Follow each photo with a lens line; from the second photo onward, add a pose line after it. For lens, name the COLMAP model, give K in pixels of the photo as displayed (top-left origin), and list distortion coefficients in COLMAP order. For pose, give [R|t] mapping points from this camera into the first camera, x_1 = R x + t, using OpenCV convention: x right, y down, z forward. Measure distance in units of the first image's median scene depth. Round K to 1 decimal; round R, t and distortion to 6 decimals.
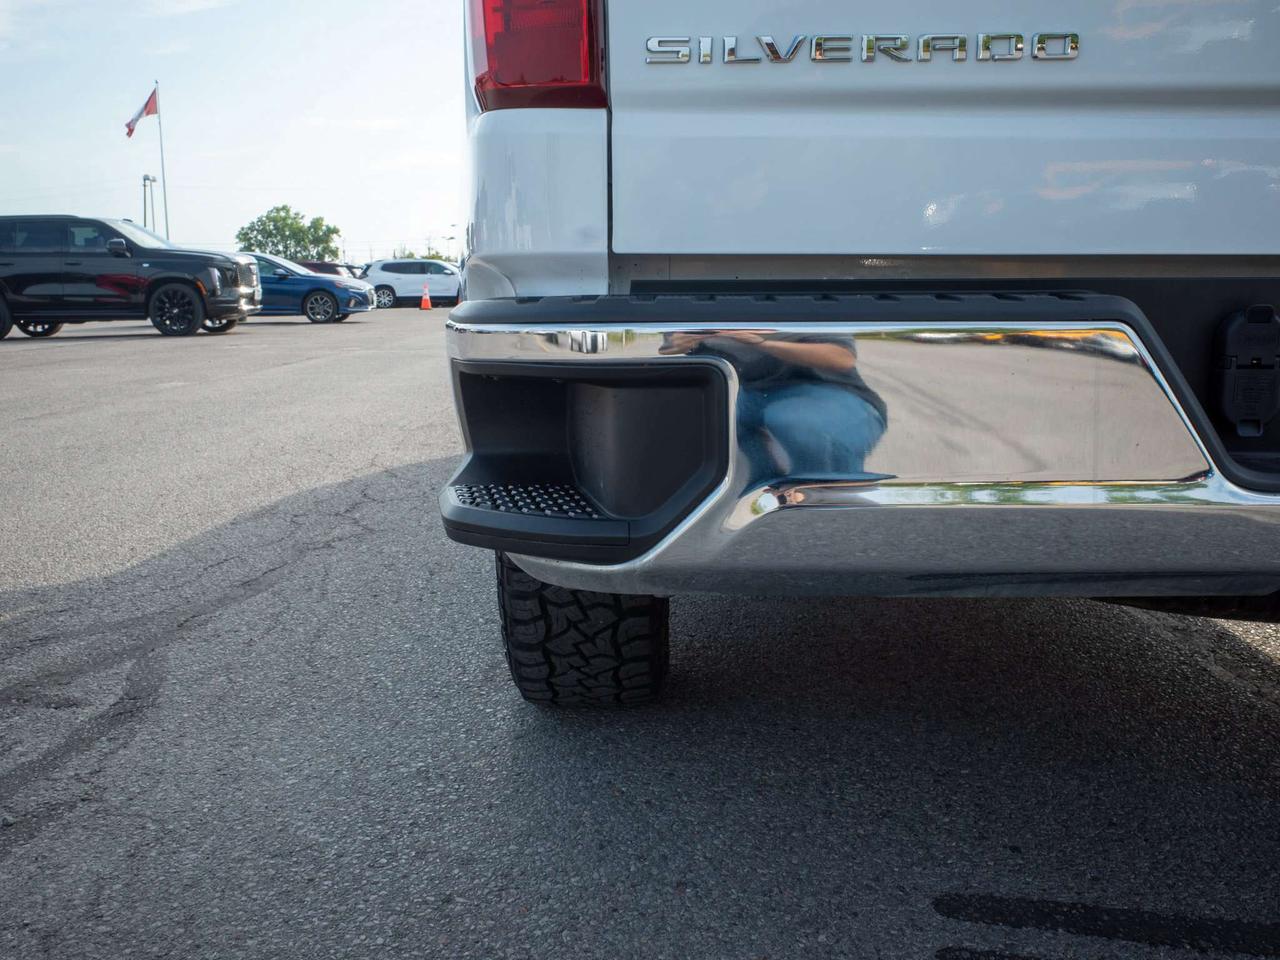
lens RADIAL K [[1169.3, 0, 626.1], [0, 1169.3, 480.6], [0, 0, 1]] dist [-0.038830, -0.000055]
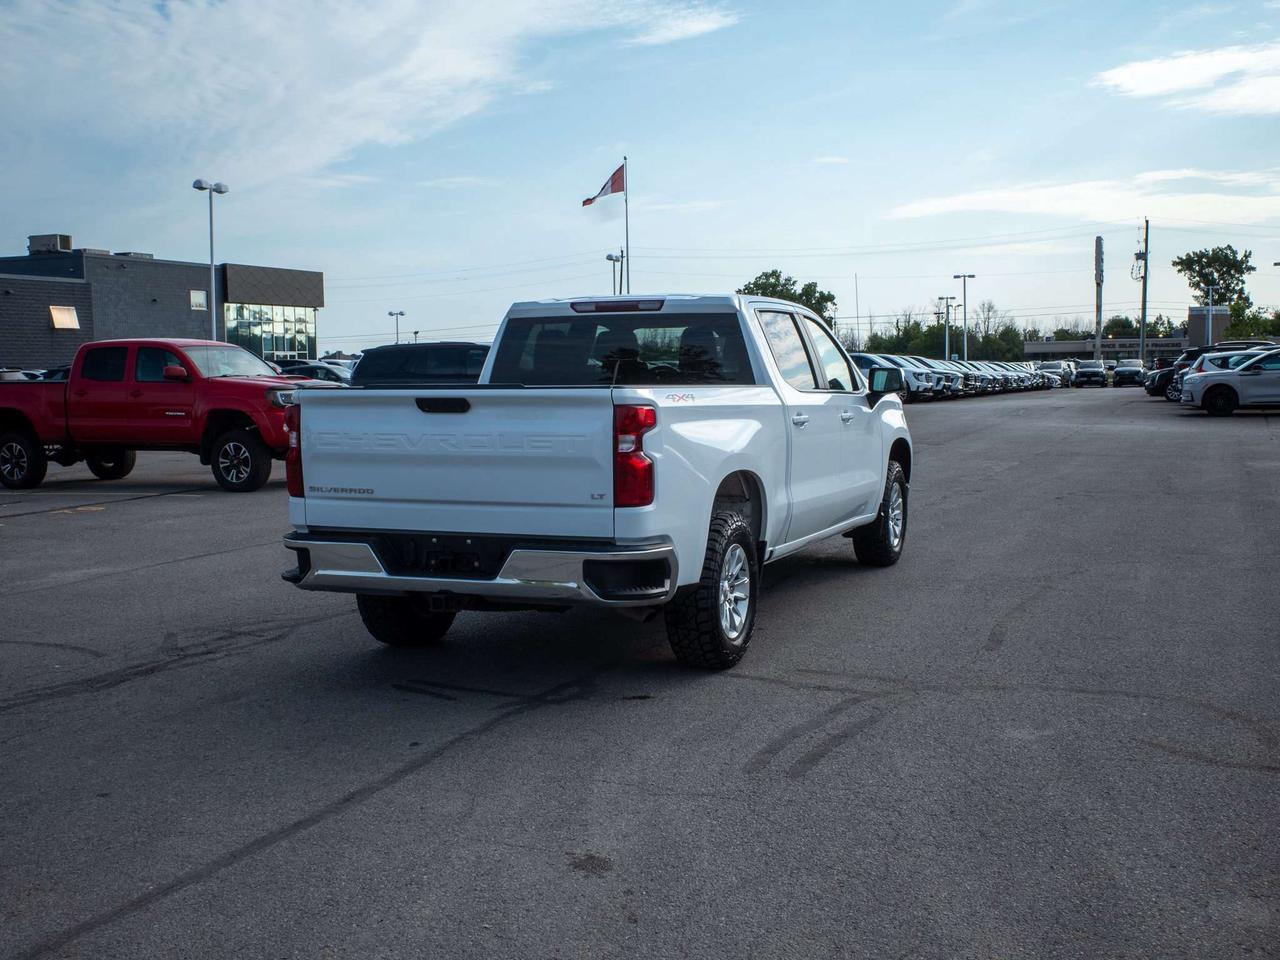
lens RADIAL K [[1462.2, 0, 696.5], [0, 1462.2, 526.0], [0, 0, 1]] dist [-0.056459, 0.017271]
pose [[0.936561, 0.034337, -0.348818, 0.250633], [-0.049667, 0.998149, -0.035096, -0.002972], [0.346967, 0.050195, 0.936533, -0.289600]]
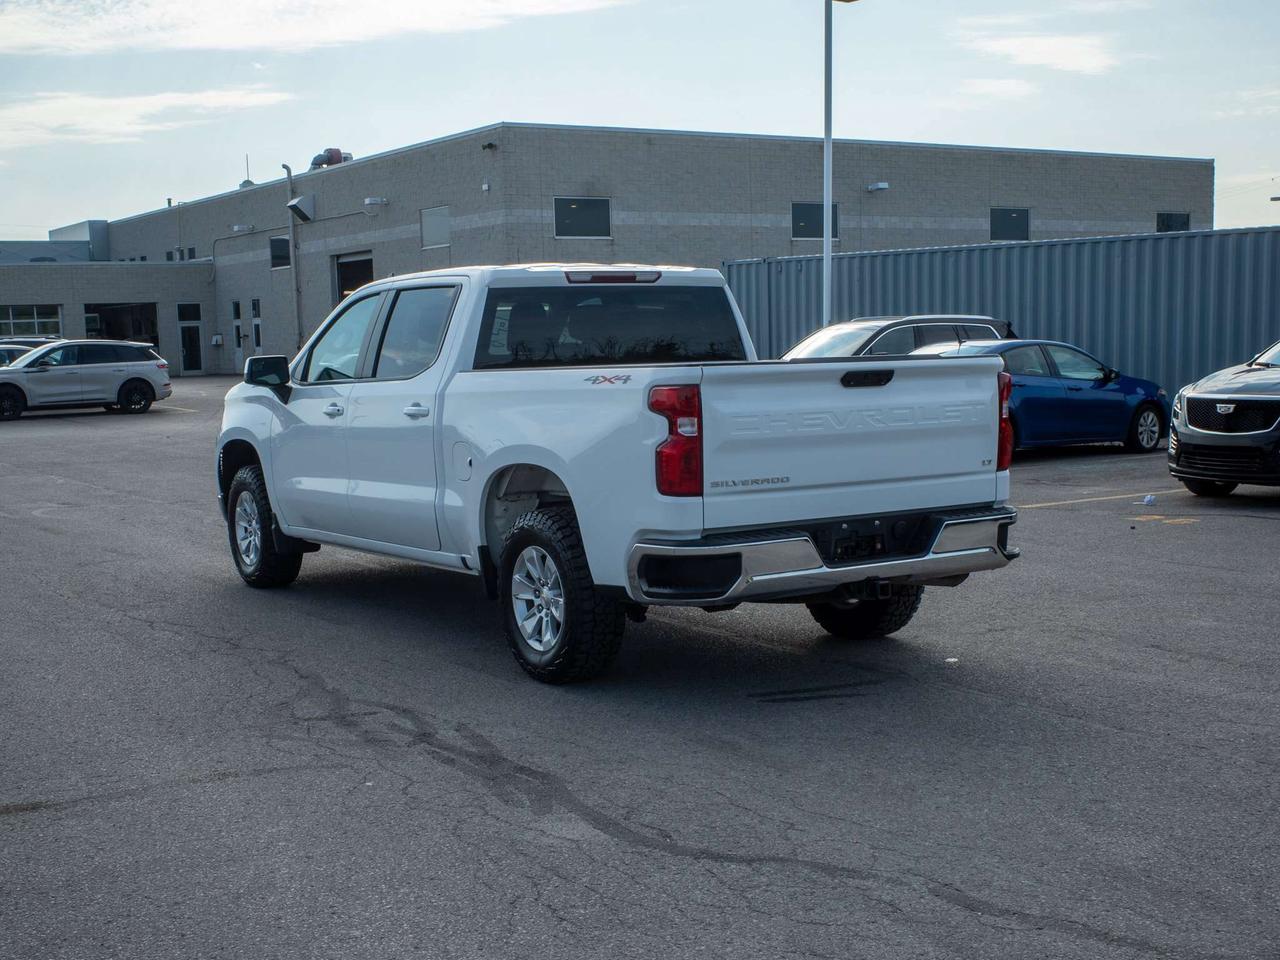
lens RADIAL K [[1722.6, 0, 587.2], [0, 1722.6, 590.1], [0, 0, 1]] dist [-0.037721, -0.002539]
pose [[0.832704, -0.095161, 0.545479, -0.251571], [0.106526, 0.994251, 0.010832, -0.005158], [-0.543374, 0.049088, 0.838054, -0.268042]]
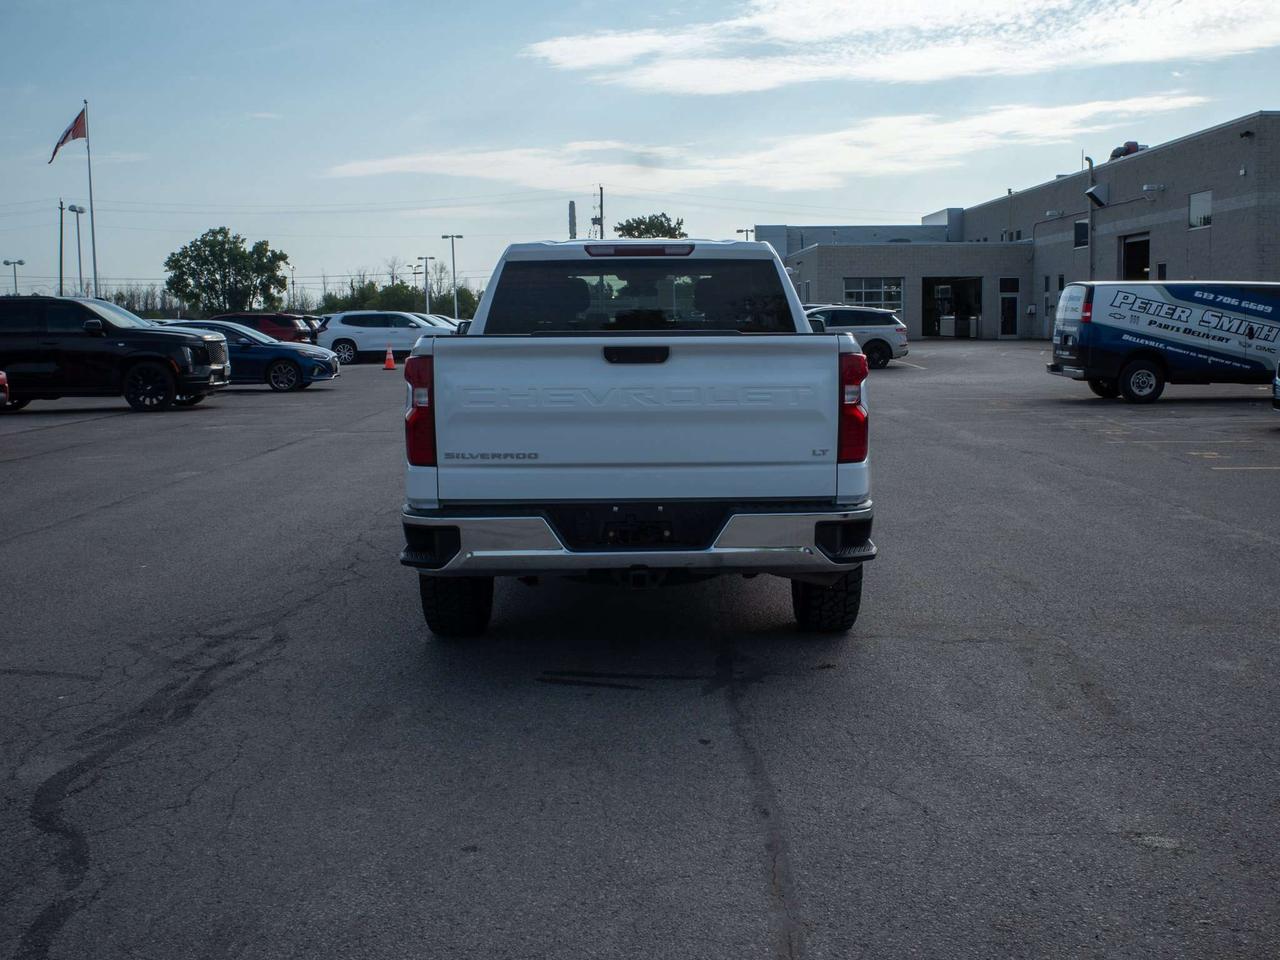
lens RADIAL K [[1435.8, 0, 693.1], [0, 1435.8, 475.2], [0, 0, 1]] dist [-0.049080, 0.004477]
pose [[0.999175, -0.006591, 0.040080, 0.047017], [0.008571, 0.998742, -0.049409, -0.000451], [-0.039704, 0.049711, 0.997974, -0.285163]]
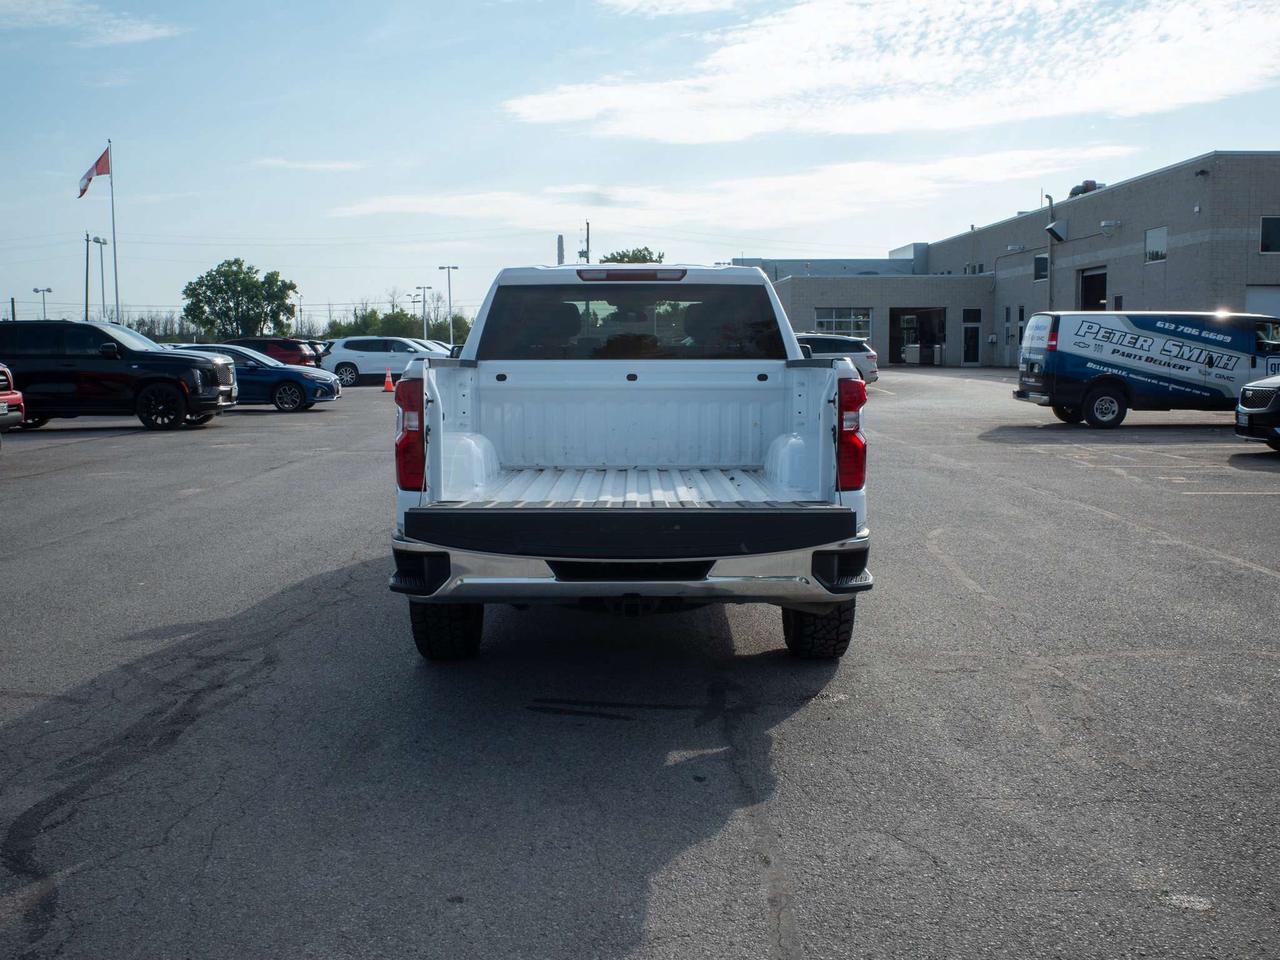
lens RADIAL K [[1334.9, 0, 640.0], [0, 1334.9, 480.0], [0, 0, 1]] dist [-0.055117, 0.028185]
pose [[0.999846, 0.001213, 0.017492, 0.044144], [-0.000199, 0.998322, -0.057900, -0.004559], [-0.017533, 0.057887, 0.998169, -0.254832]]
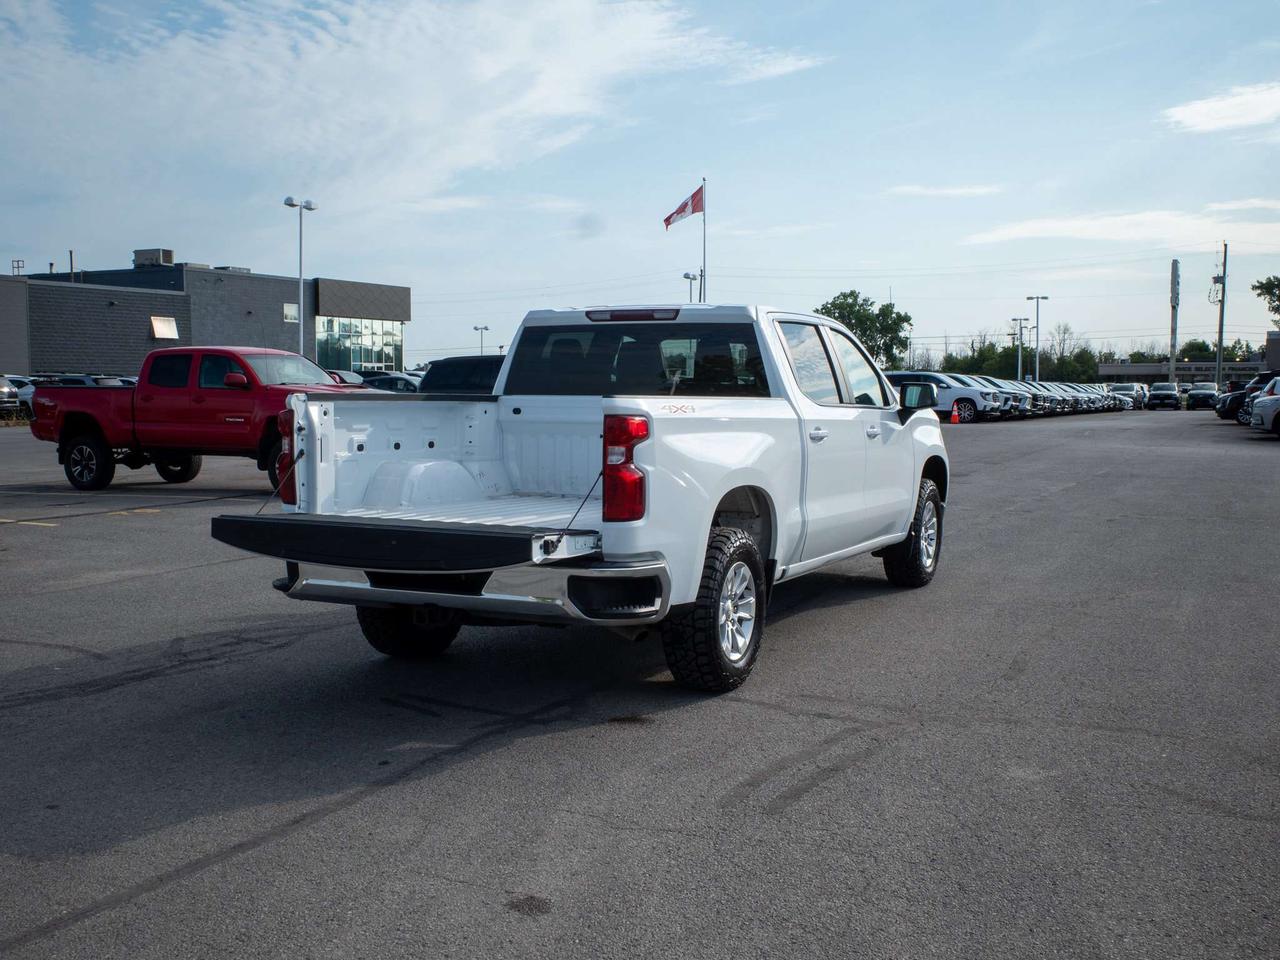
lens RADIAL K [[1416.6, 0, 664.9], [0, 1416.6, 534.0], [0, 0, 1]] dist [-0.059262, 0.049063]
pose [[0.905630, 0.053488, -0.420681, 0.260857], [-0.074199, 0.996697, -0.033009, -0.006587], [0.417526, 0.061108, 0.906608, -0.254166]]
